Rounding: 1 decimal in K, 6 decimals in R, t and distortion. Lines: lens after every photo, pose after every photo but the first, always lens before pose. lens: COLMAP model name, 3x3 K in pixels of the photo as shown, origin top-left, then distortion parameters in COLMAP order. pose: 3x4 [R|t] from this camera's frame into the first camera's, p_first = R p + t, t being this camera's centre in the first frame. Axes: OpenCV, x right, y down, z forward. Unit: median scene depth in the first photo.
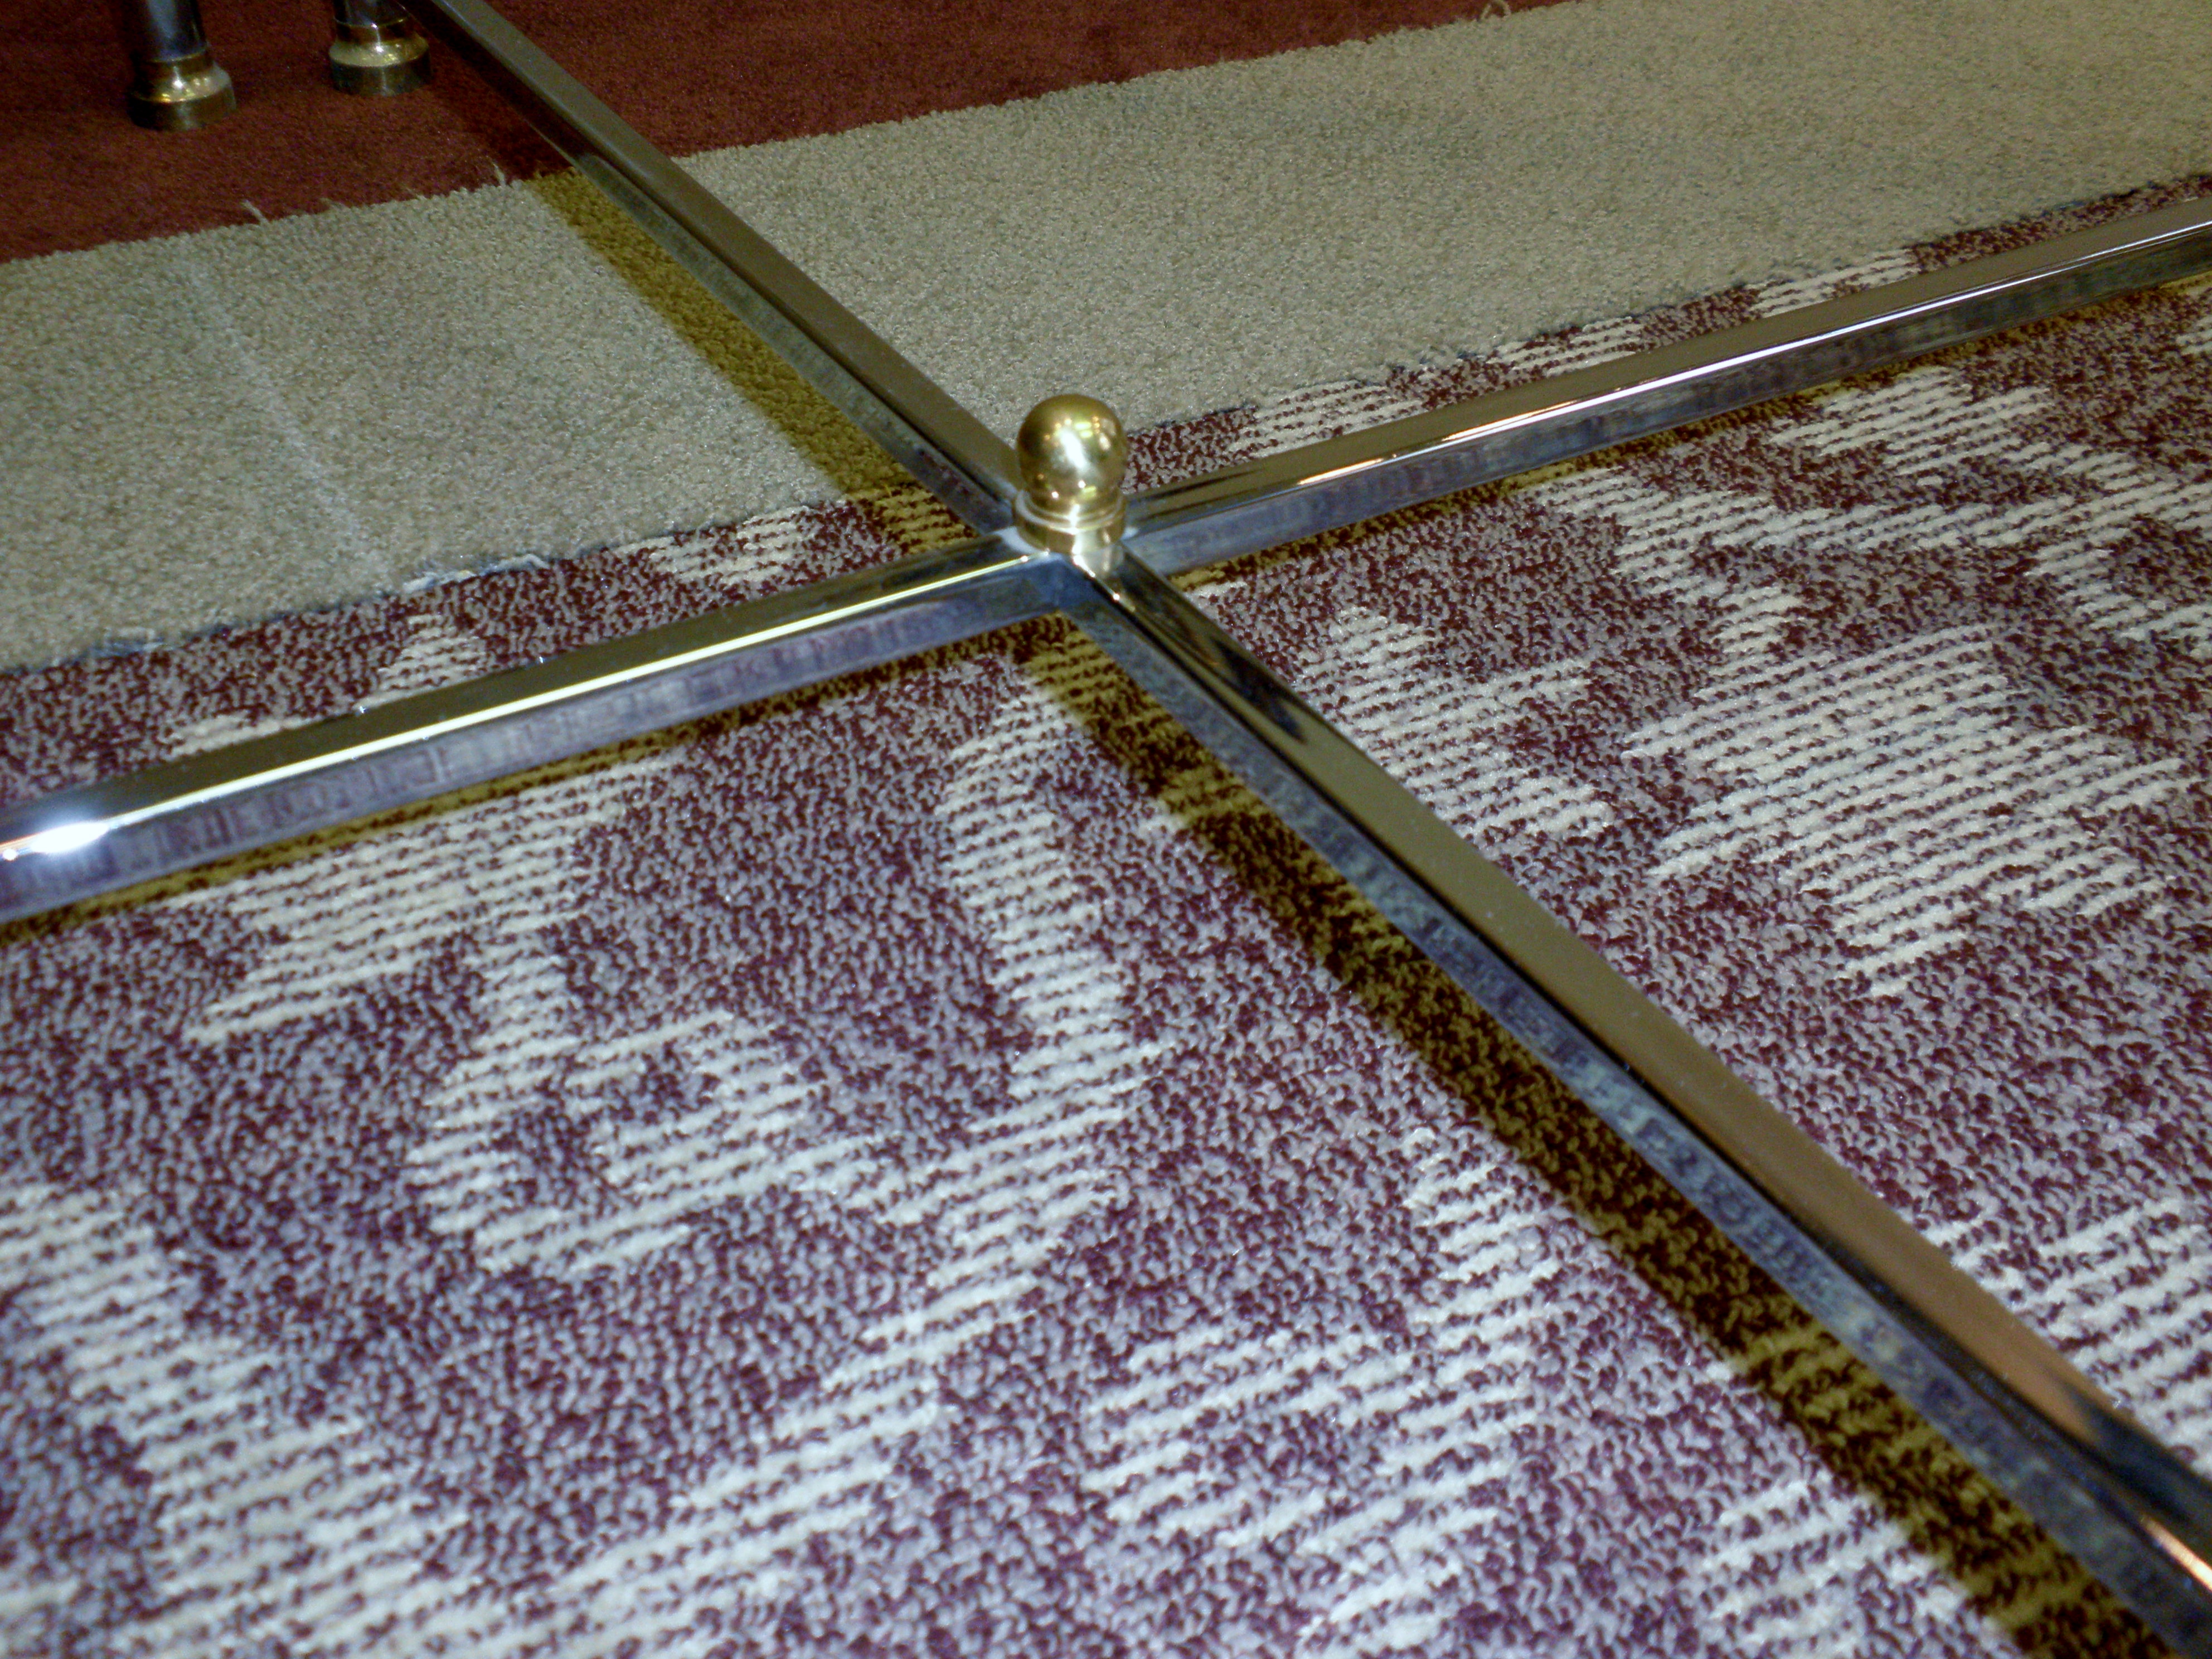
lens RADIAL K [[2417.7, 0, 1106.0], [0, 2417.7, 829.5], [0, 0, 1]] dist [-0.000264, 0.019473]
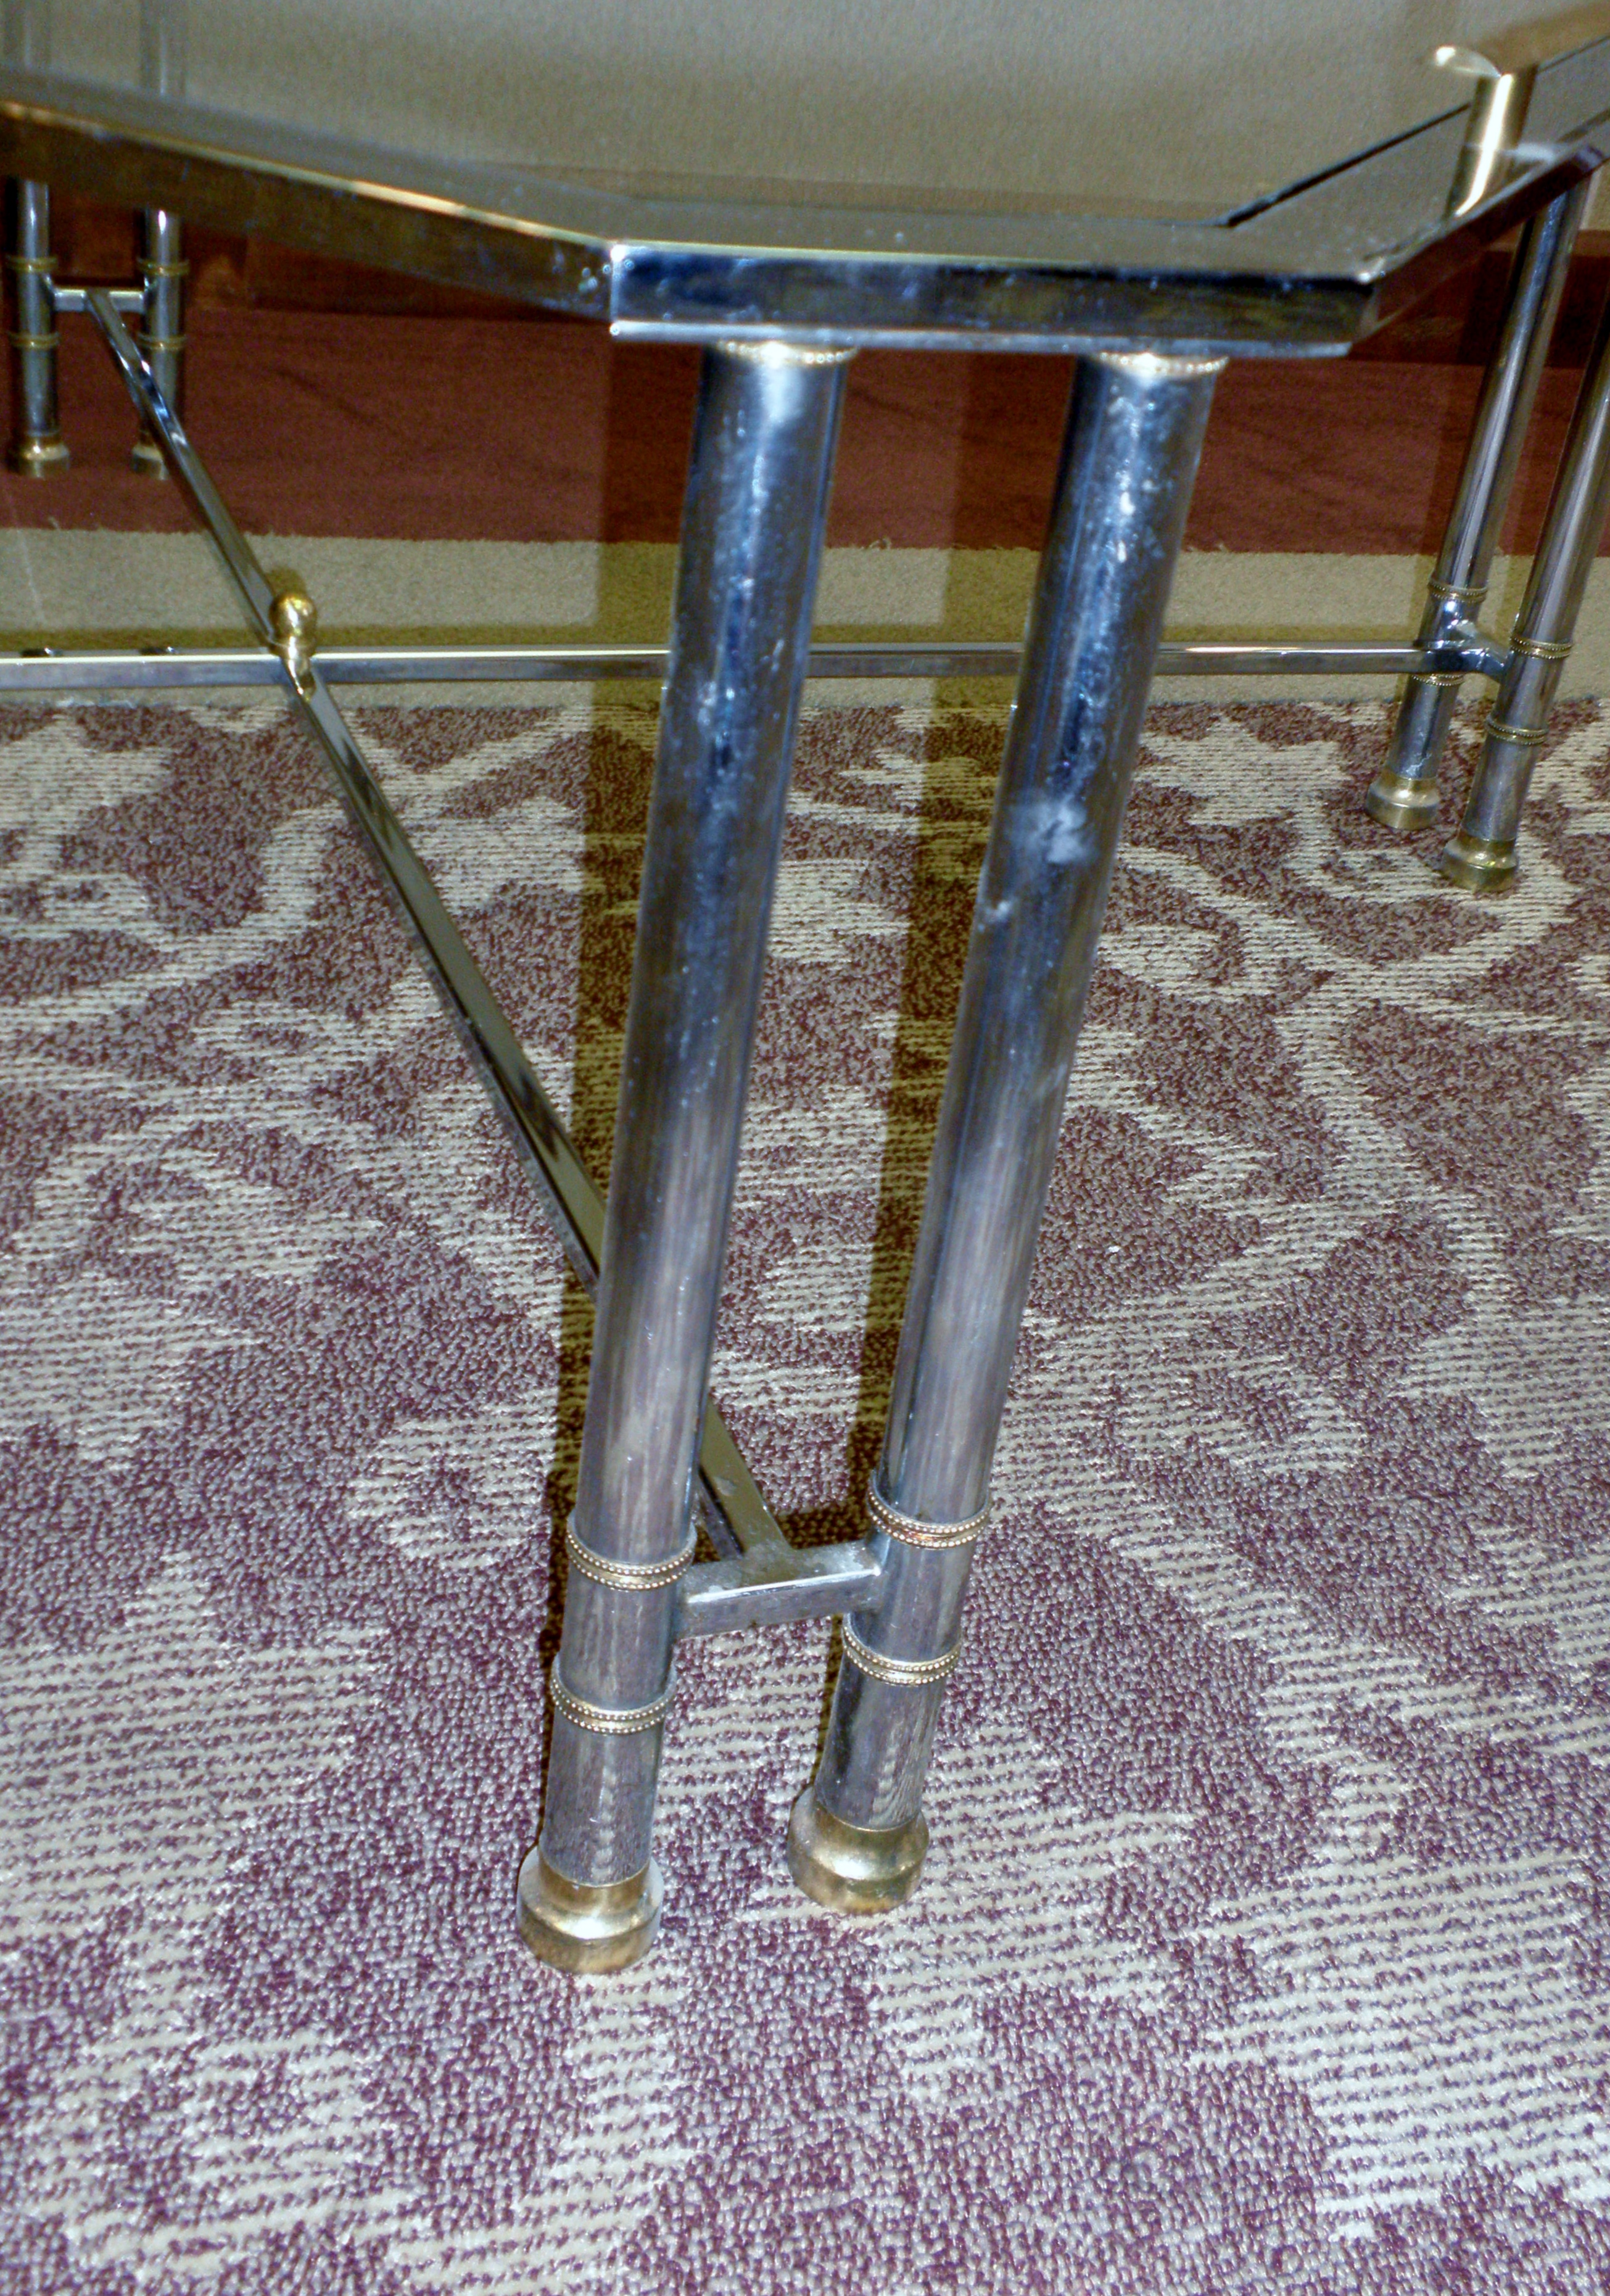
lens RADIAL K [[2631.3, 0, 805.0], [0, 2631.3, 1148.0], [0, 0, 1]] dist [-0.011413, -0.009921]
pose [[0.978846, 0.181971, -0.093523, 0.700208], [-0.191852, 0.975177, -0.110554, 0.463114], [0.071084, 0.126158, 0.989460, -1.226846]]
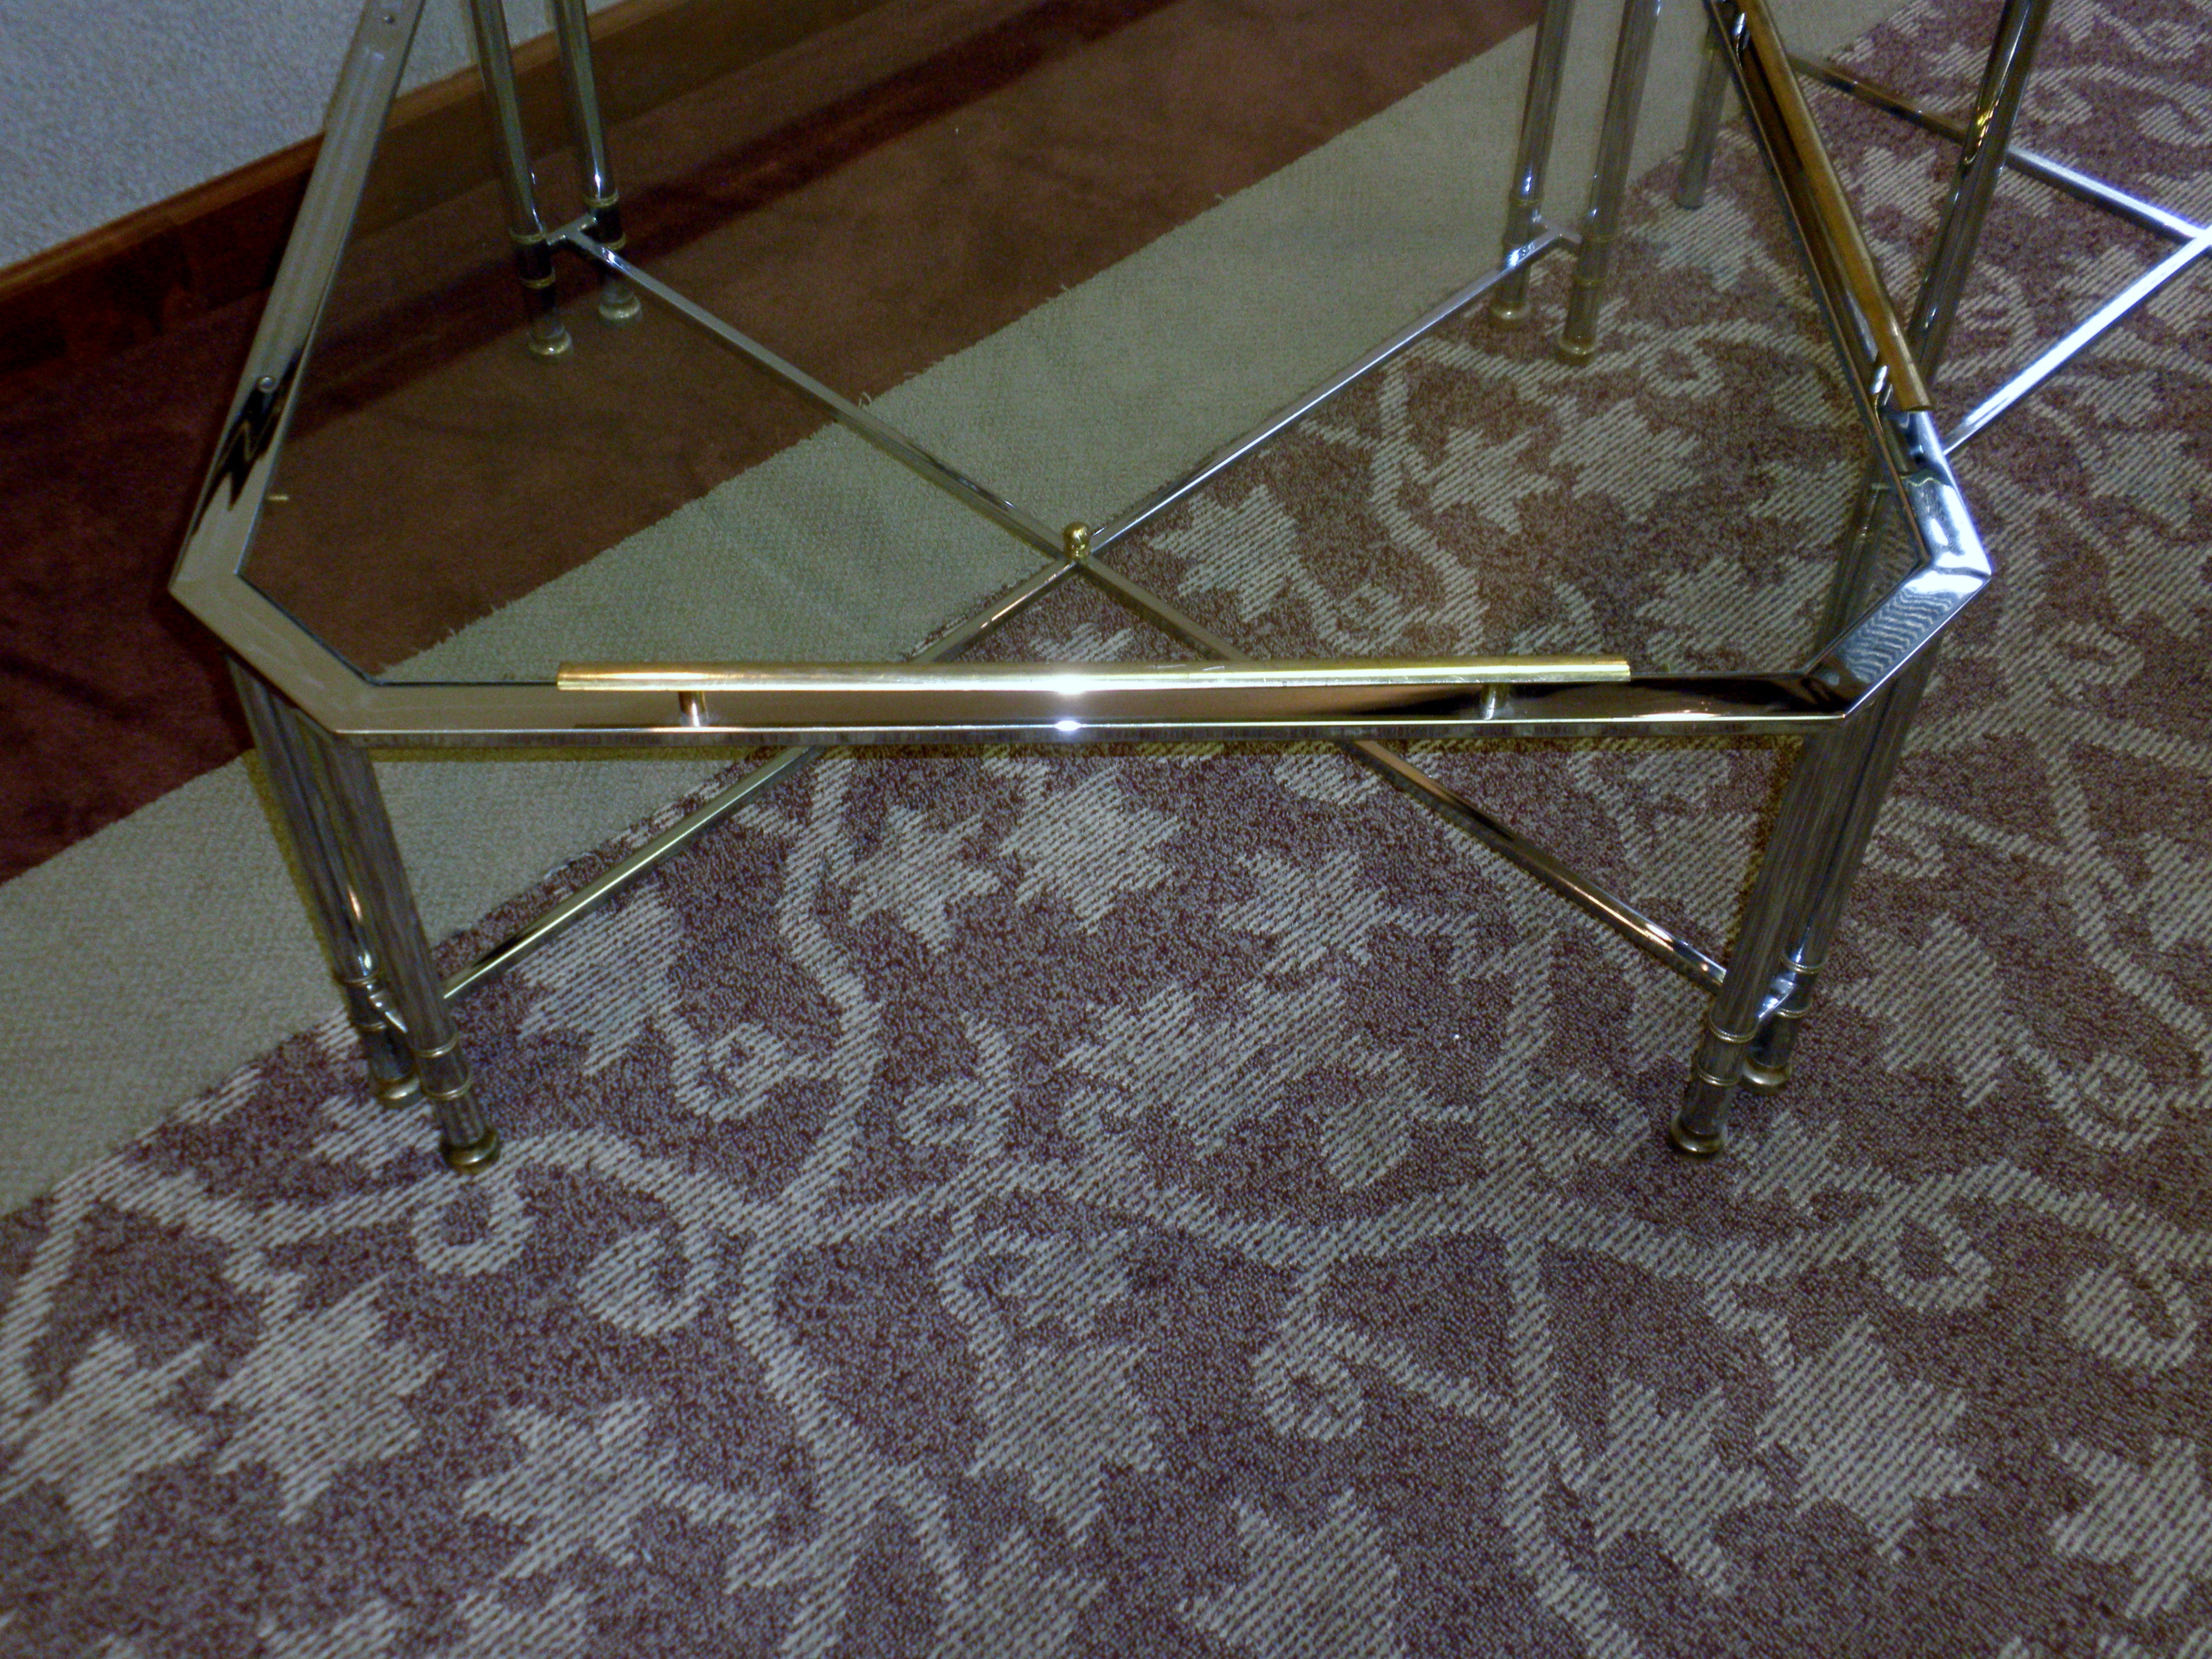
lens RADIAL K [[2417.7, 0, 1106.0], [0, 2417.7, 829.5], [0, 0, 1]] dist [-0.000264, 0.019473]
pose [[0.949942, -0.223105, 0.218709, -0.359322], [0.179215, 0.962537, 0.203480, -0.763934], [-0.255913, -0.154098, 0.954339, -2.204463]]
